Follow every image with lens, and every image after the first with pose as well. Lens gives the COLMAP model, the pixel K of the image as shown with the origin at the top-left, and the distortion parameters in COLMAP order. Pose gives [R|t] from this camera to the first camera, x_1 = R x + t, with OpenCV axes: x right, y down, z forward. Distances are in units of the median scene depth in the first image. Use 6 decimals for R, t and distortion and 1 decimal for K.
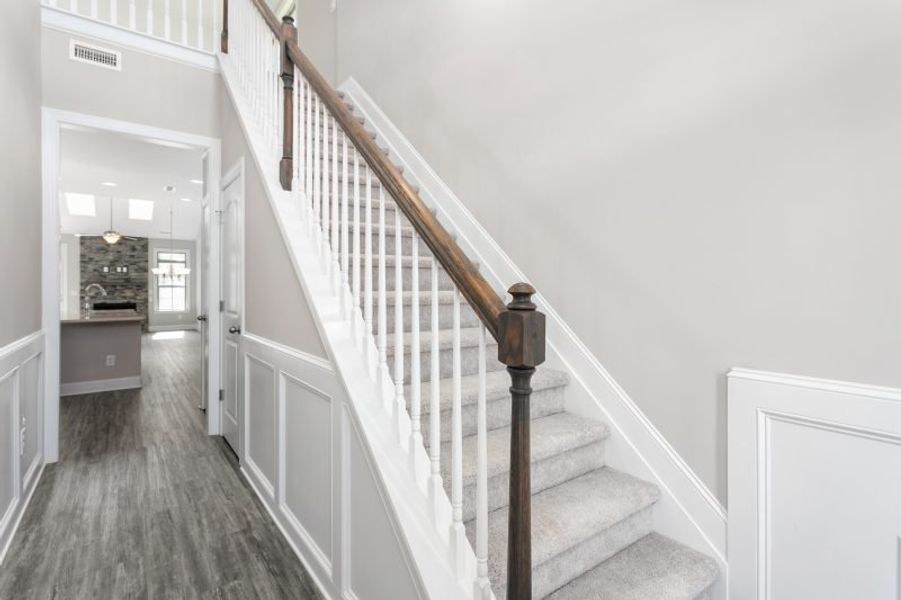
lens RADIAL K [[440.5, 0, 448.3], [0, 440.5, 287.1], [0, 0, 1]] dist [-0.001949, -0.000396]
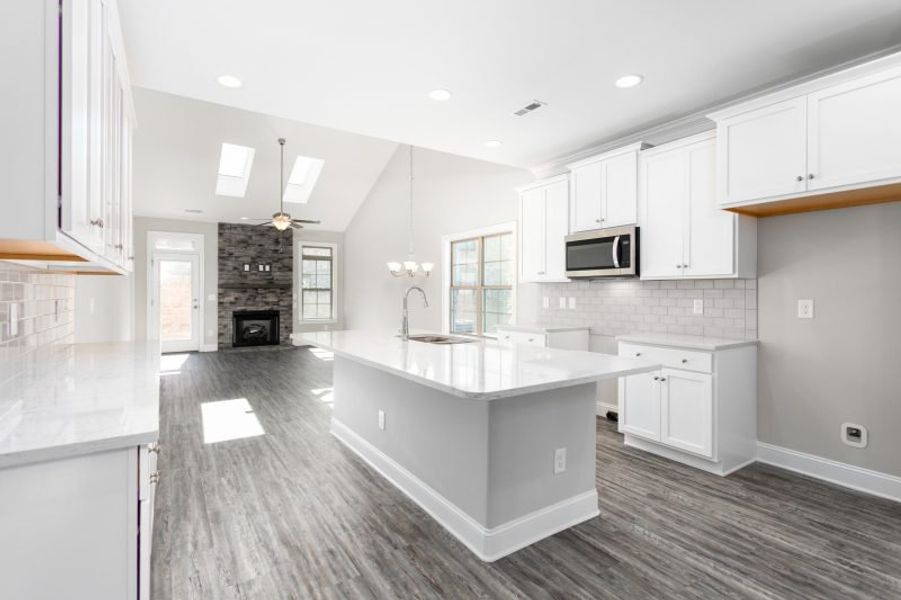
lens RADIAL K [[430.5, 0, 444.5], [0, 430.5, 288.8], [0, 0, 1]] dist [-0.000897, 0.000028]
pose [[0.998110, 0.001664, -0.061427, -0.371970], [-0.002002, 0.999983, -0.005444, 0.001114], [0.061417, 0.005557, 0.998097, 0.250051]]
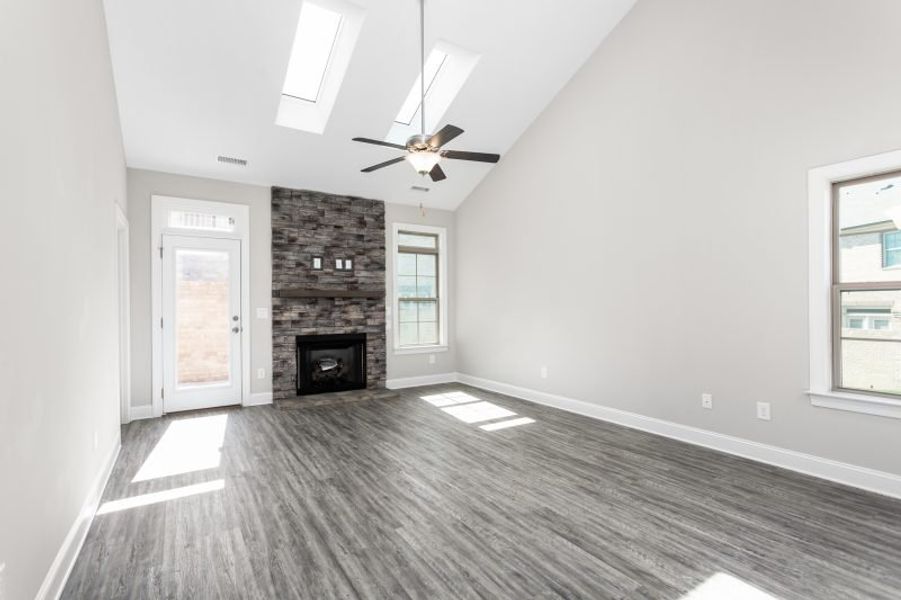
lens RADIAL K [[425.5, 0, 448.4], [0, 425.5, 305.2], [0, 0, 1]] dist [-0.001543, 0.000378]
pose [[0.997511, -0.005143, -0.070316, -0.594797], [0.005111, 0.999987, -0.000629, 0.005923], [0.070318, 0.000268, 0.997525, 0.542807]]
